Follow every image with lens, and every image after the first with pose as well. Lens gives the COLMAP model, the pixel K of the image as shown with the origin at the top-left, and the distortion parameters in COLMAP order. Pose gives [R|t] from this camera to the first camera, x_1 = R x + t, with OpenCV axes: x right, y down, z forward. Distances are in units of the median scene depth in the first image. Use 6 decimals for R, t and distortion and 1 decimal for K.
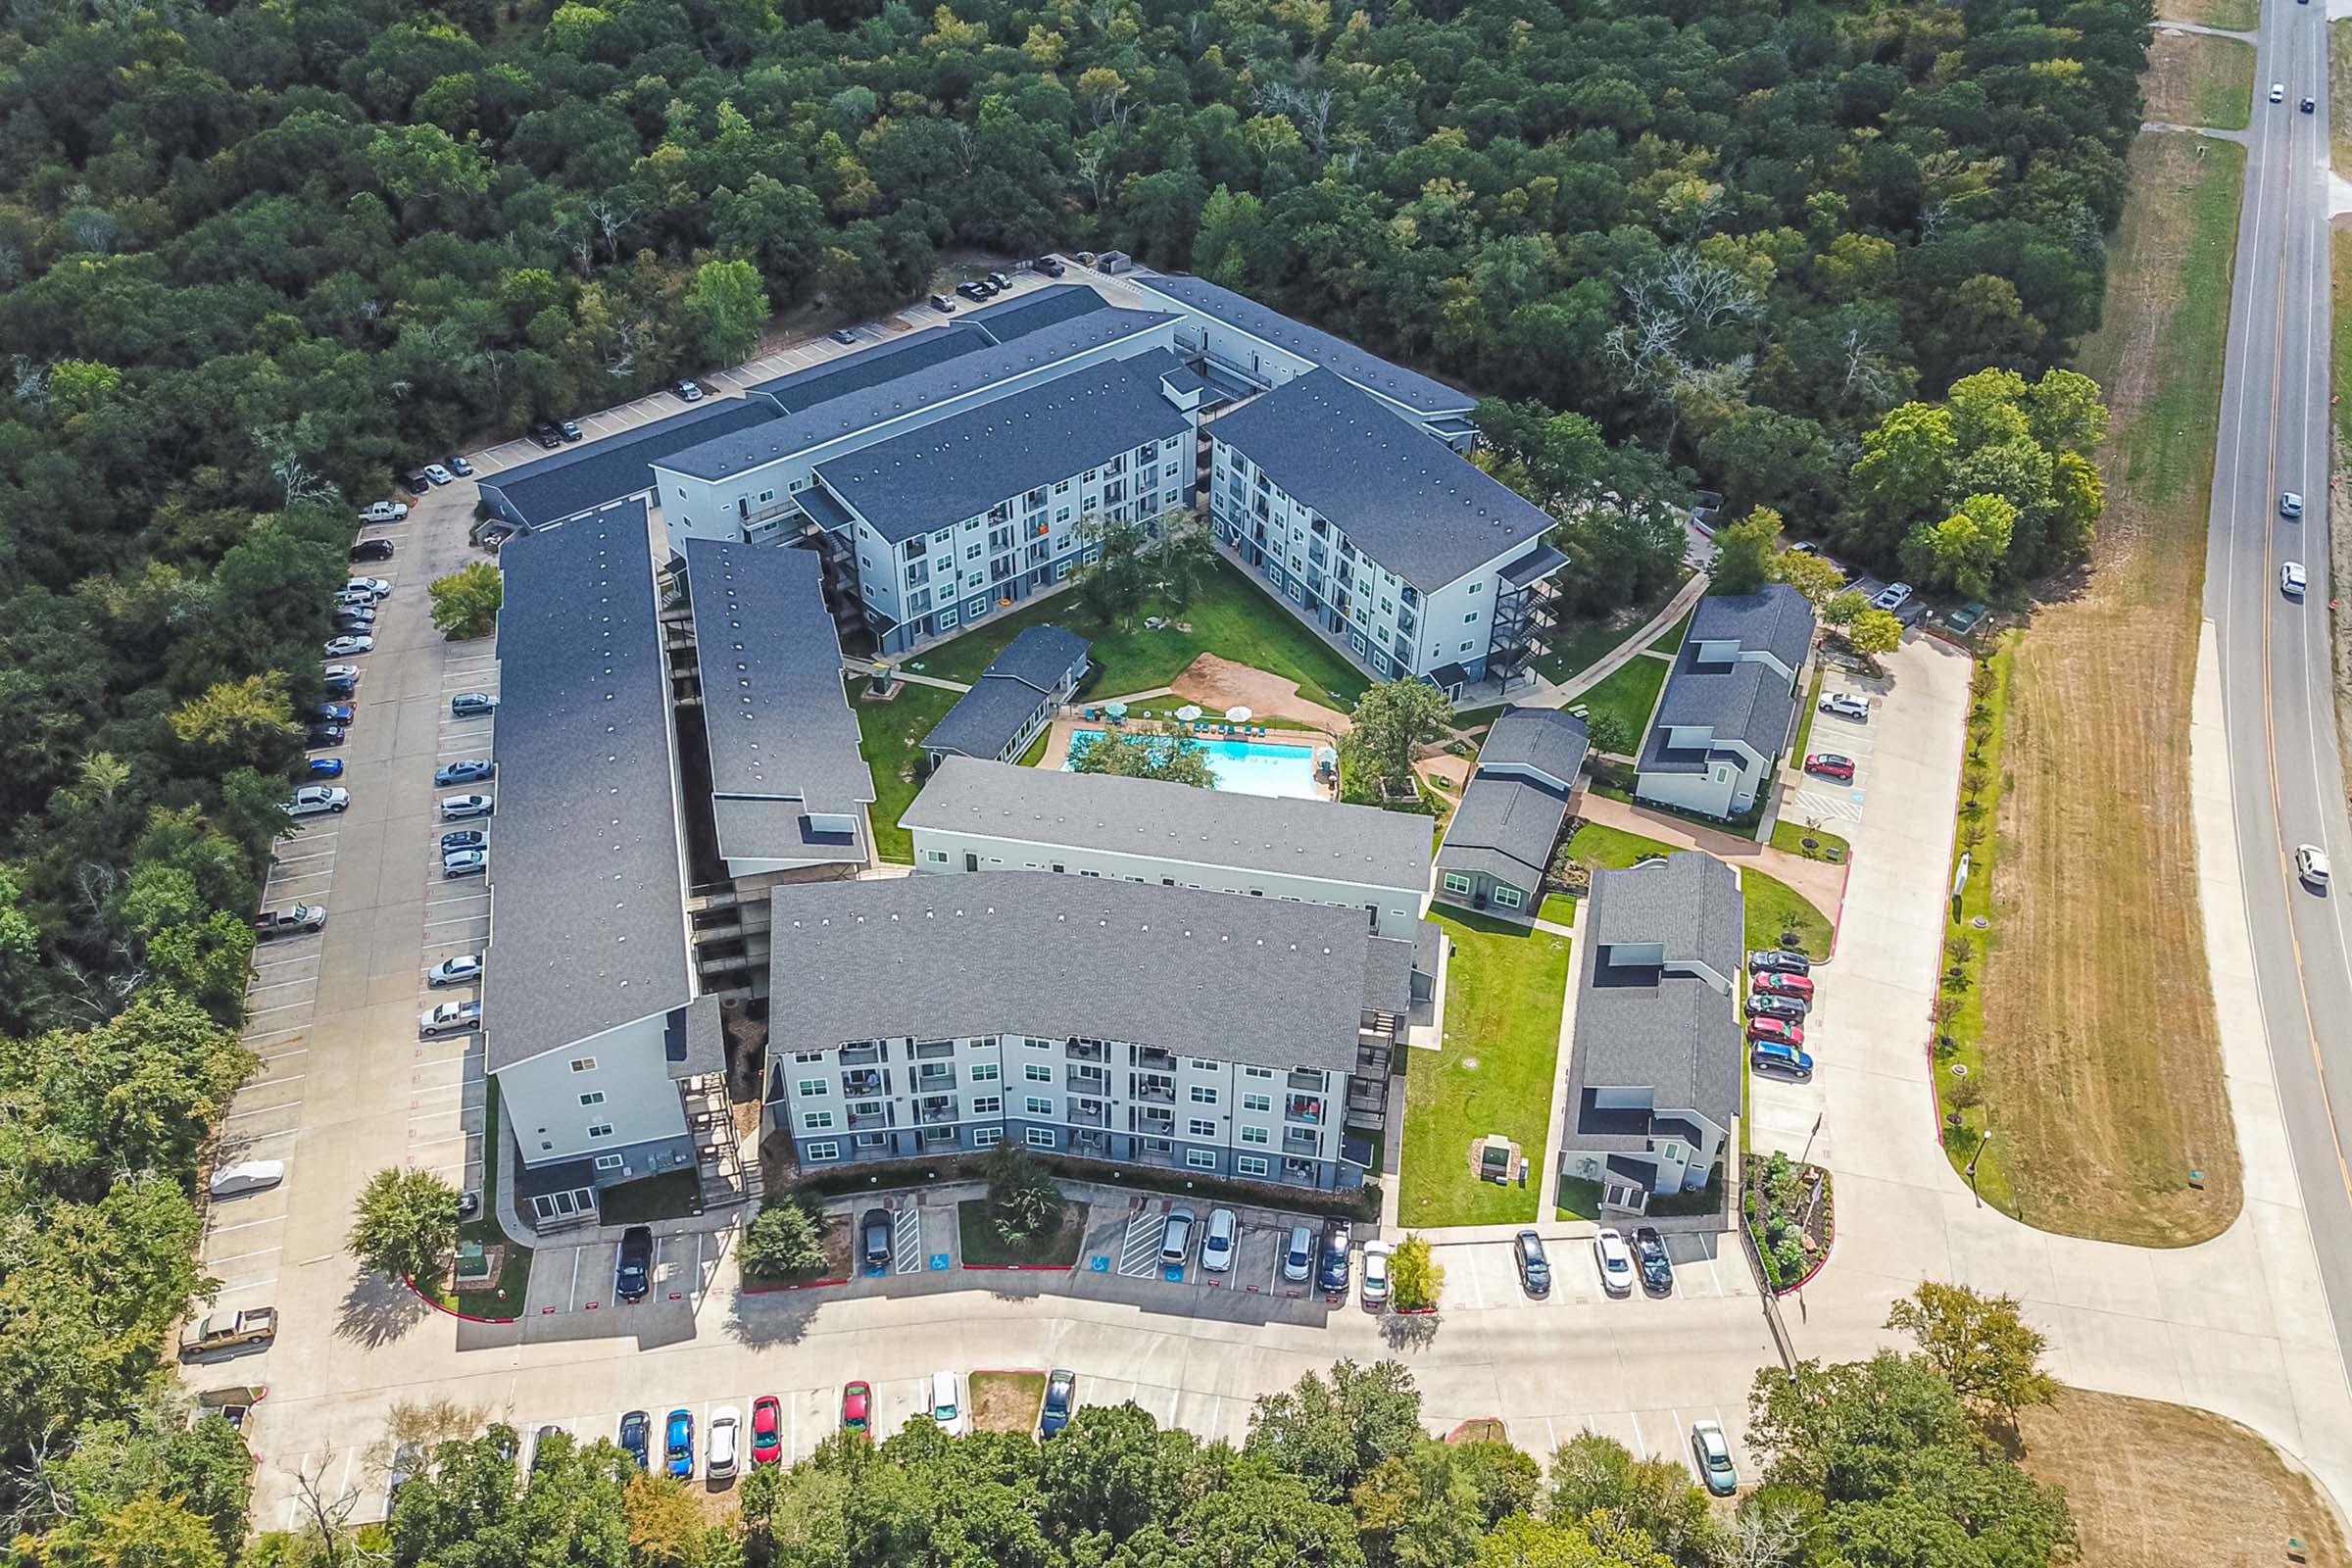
lens RADIAL K [[1790.7, 0, 1163.3], [0, 1790.7, 819.9], [0, 0, 1]] dist [0.001593, -0.001438]
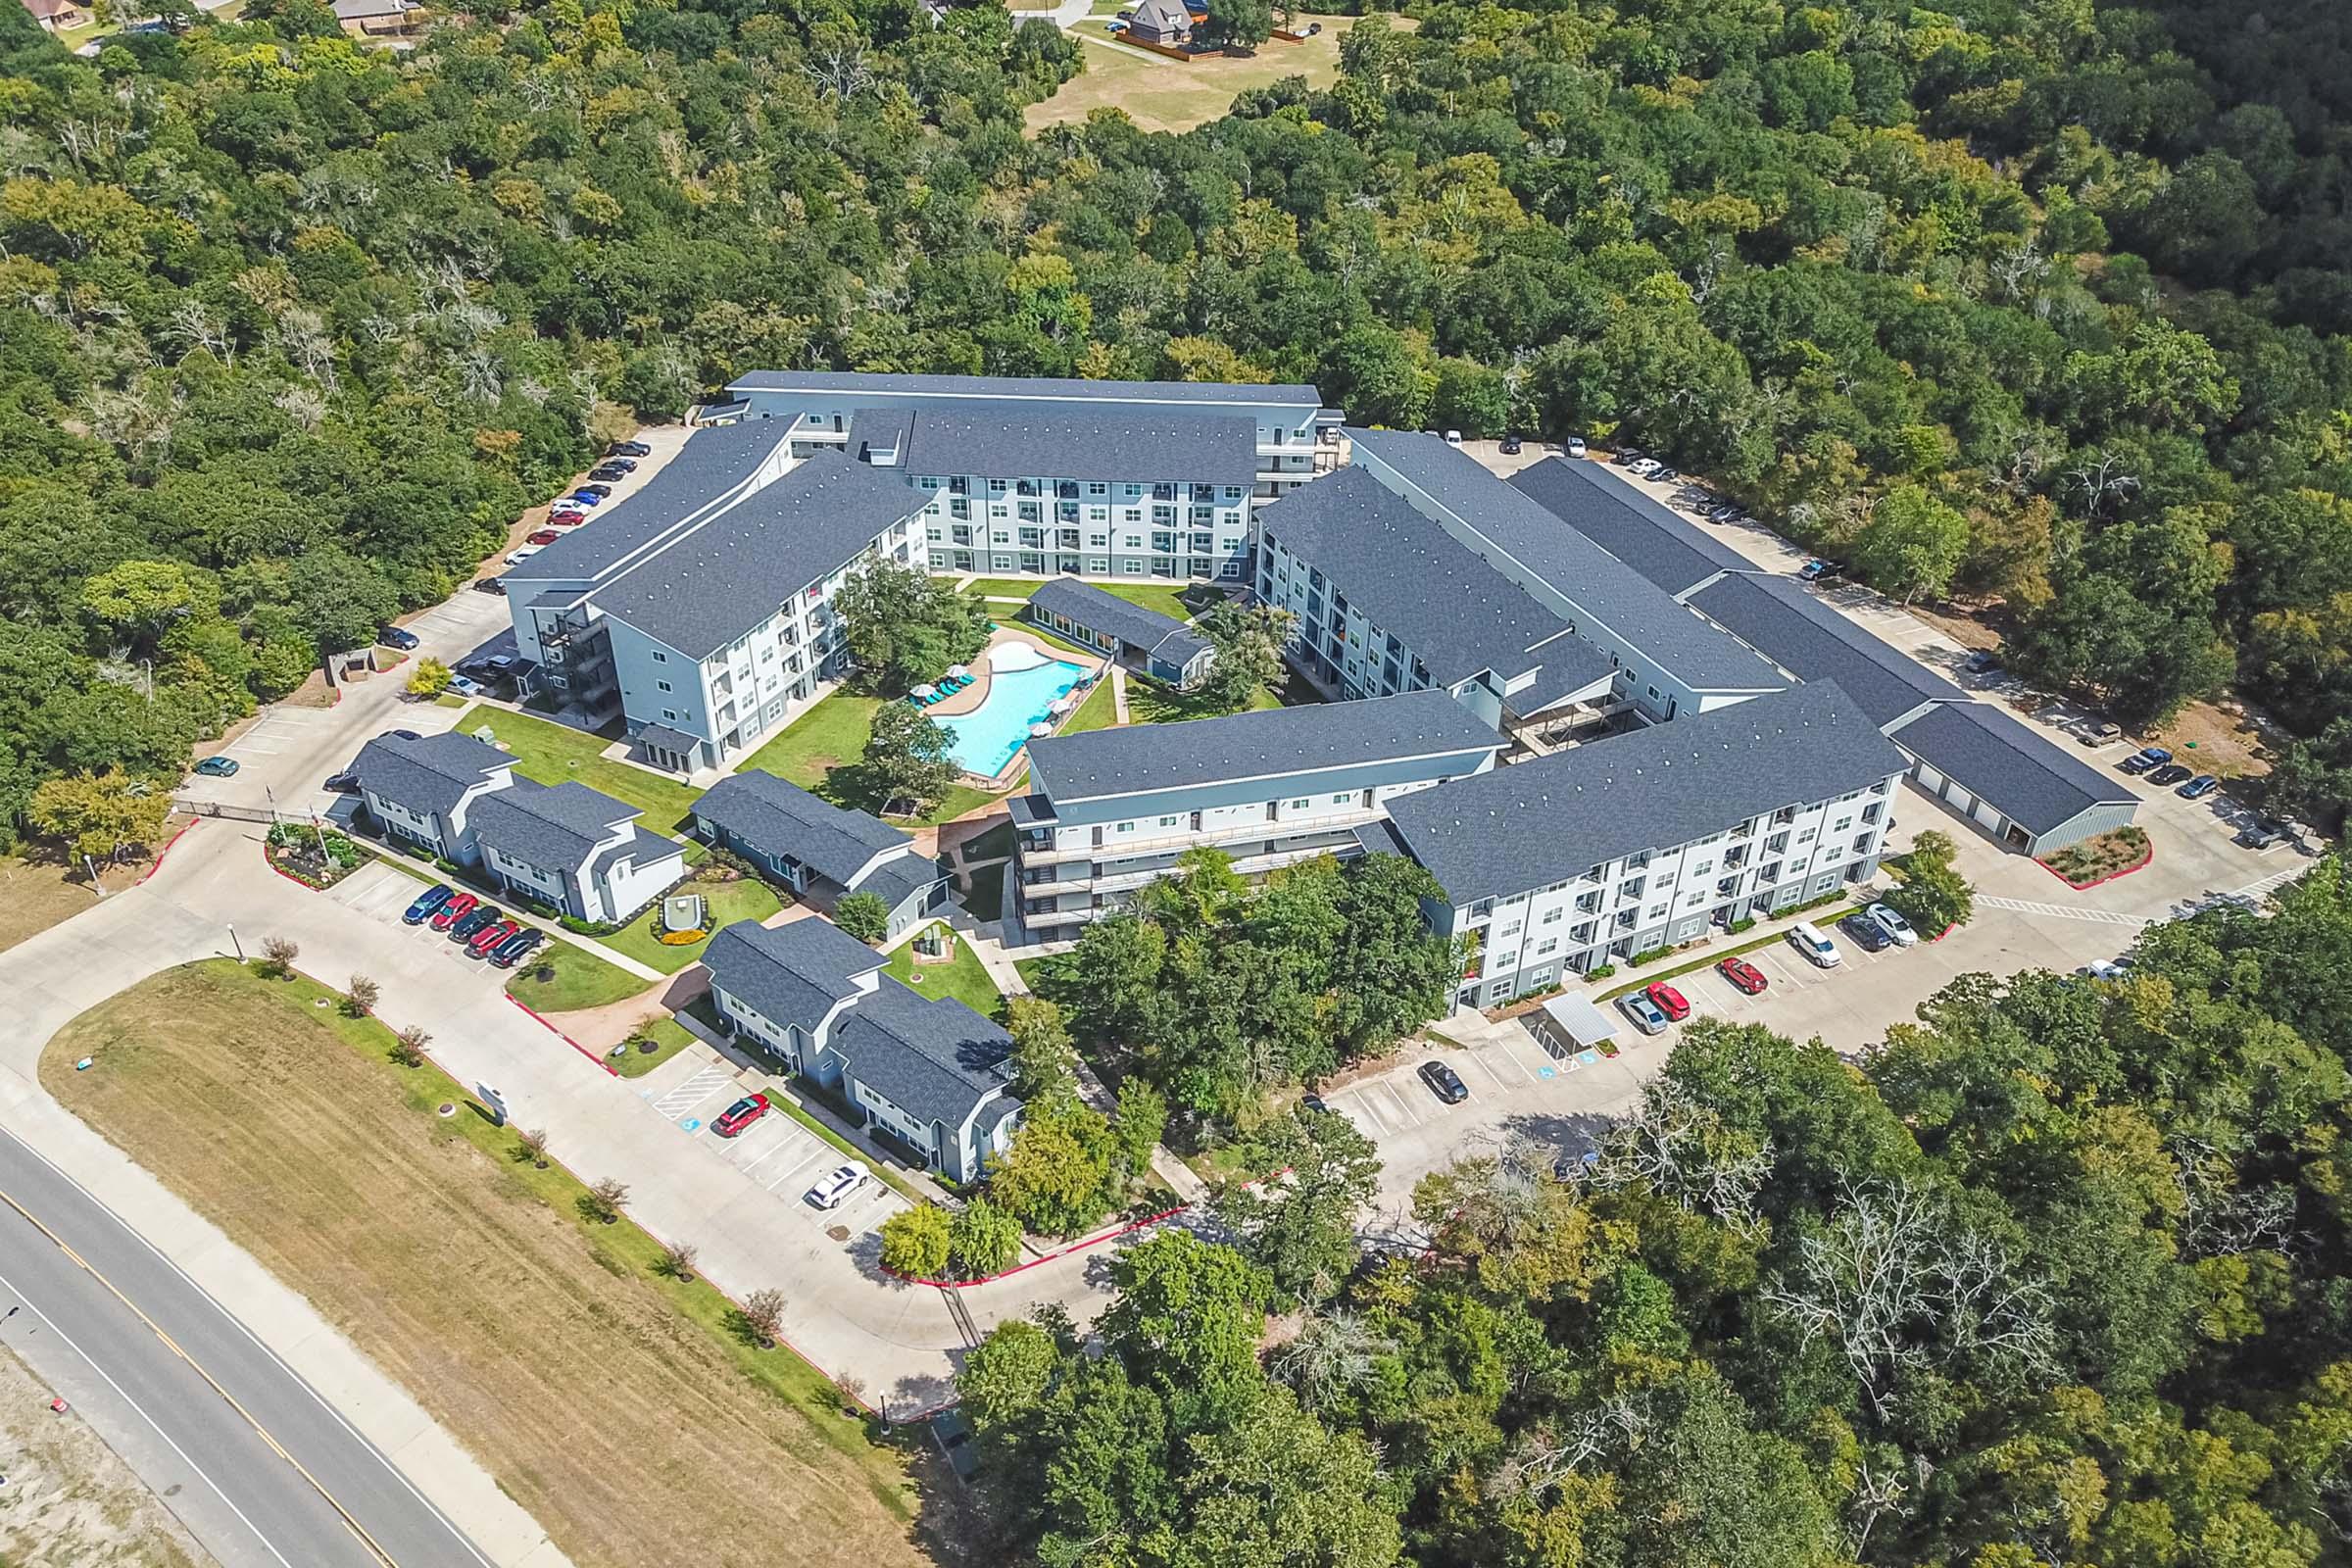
lens RADIAL K [[1790.7, 0, 1163.3], [0, 1790.7, 819.9], [0, 0, 1]] dist [0.001593, -0.001438]
pose [[-0.284314, 0.545253, -0.788584, 0.997556], [-0.617286, 0.525245, 0.585727, -0.784527], [0.733569, 0.653312, 0.187242, 1.008124]]
